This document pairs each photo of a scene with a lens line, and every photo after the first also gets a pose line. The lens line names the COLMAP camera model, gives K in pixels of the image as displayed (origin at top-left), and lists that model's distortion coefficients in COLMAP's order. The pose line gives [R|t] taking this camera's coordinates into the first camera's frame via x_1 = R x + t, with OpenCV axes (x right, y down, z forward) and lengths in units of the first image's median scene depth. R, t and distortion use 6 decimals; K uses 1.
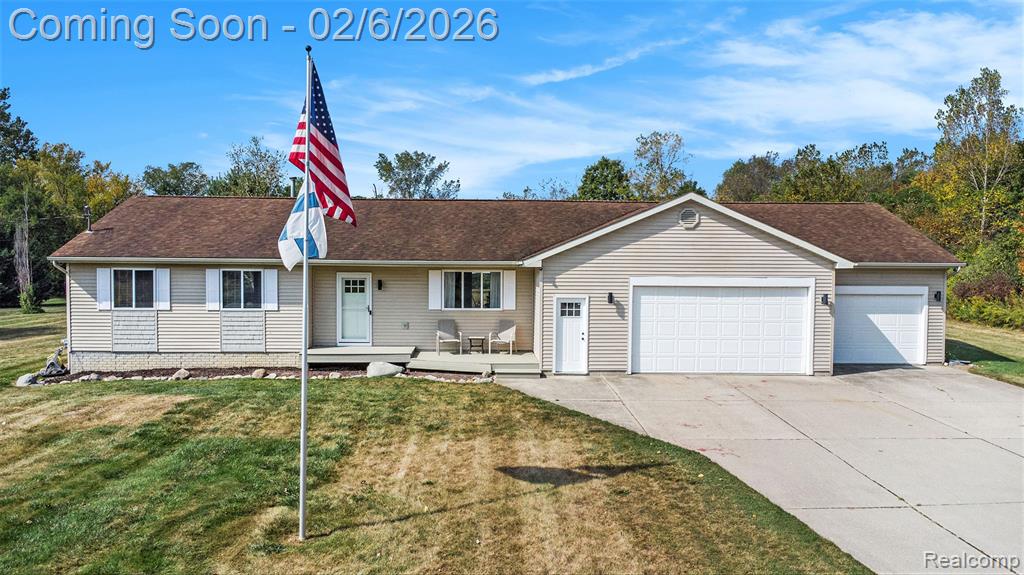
lens RADIAL K [[734.0, 0, 513.0], [0, 734.0, 284.3], [0, 0, 1]] dist [0.005818, 0.002471]
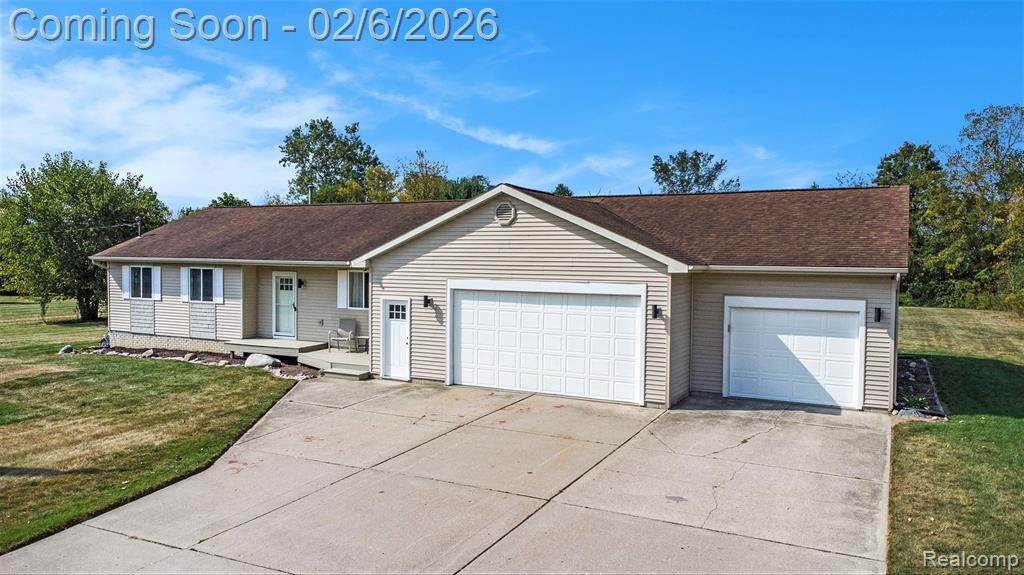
lens RADIAL K [[734.0, 0, 512.0], [0, 734.0, 289.4], [0, 0, 1]] dist [0.005818, 0.002471]
pose [[0.874678, 0.023365, -0.484142, 0.630682], [-0.022927, 0.999714, 0.006825, -0.004927], [0.484163, 0.005130, 0.874963, 0.219671]]
